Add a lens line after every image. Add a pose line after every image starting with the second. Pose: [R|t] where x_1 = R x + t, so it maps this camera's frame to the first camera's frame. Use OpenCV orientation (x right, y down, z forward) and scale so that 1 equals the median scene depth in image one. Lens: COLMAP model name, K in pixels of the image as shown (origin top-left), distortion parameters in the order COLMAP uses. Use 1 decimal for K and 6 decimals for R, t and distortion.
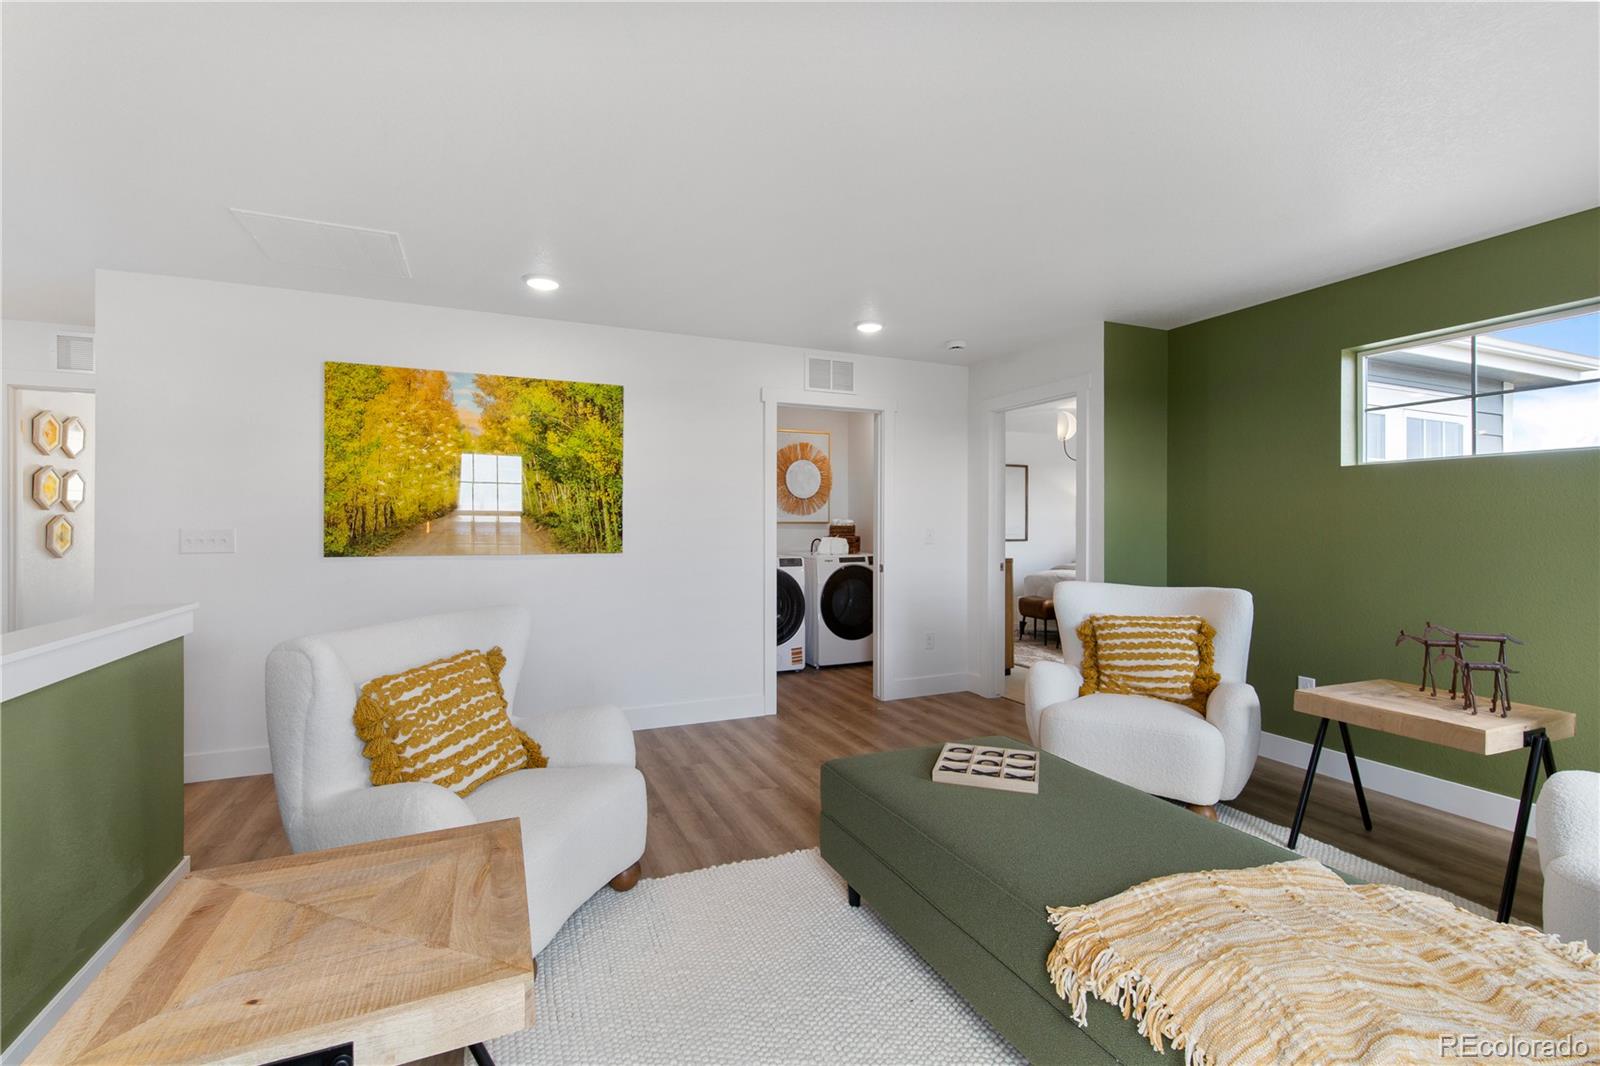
lens RADIAL K [[692.4, 0, 804.7], [0, 692.4, 532.4], [0, 0, 1]] dist [0.001492, -0.001395]
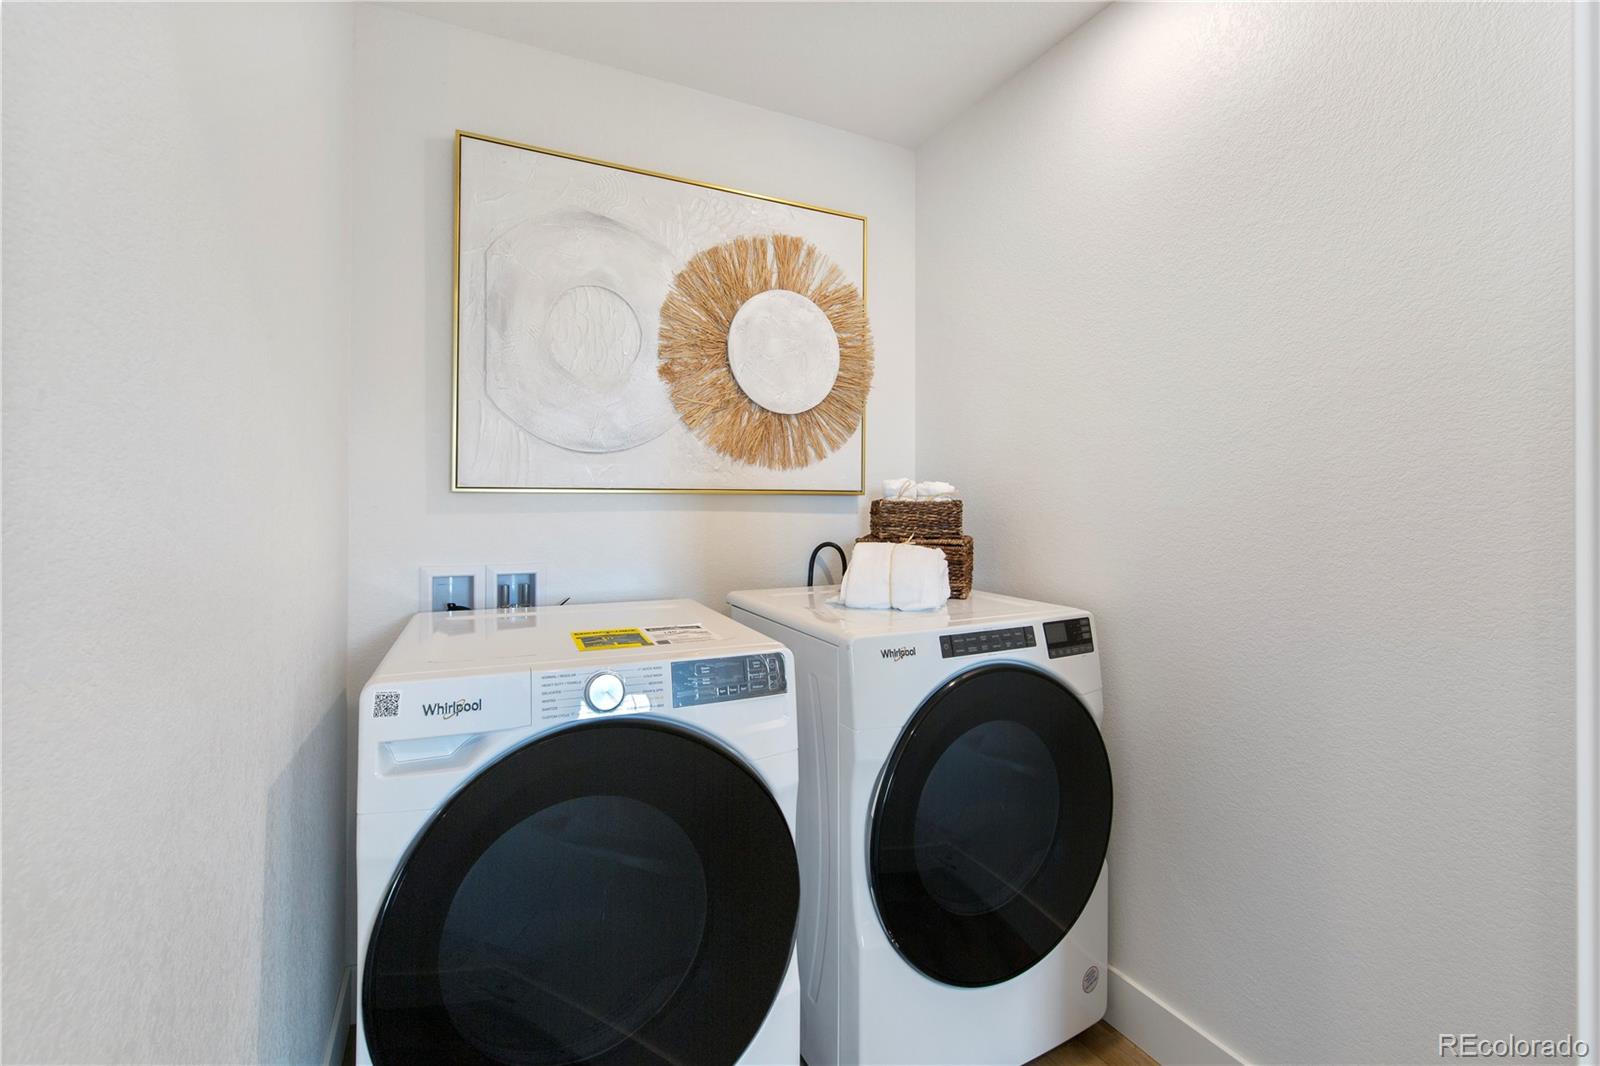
lens RADIAL K [[692.4, 0, 799.0], [0, 692.4, 520.5], [0, 0, 1]] dist [0.001492, -0.001395]
pose [[0.999360, 0.004353, 0.035499, -0.006328], [-0.004754, 0.999926, 0.011226, -0.004920], [-0.035448, -0.011388, 0.999307, 0.690753]]
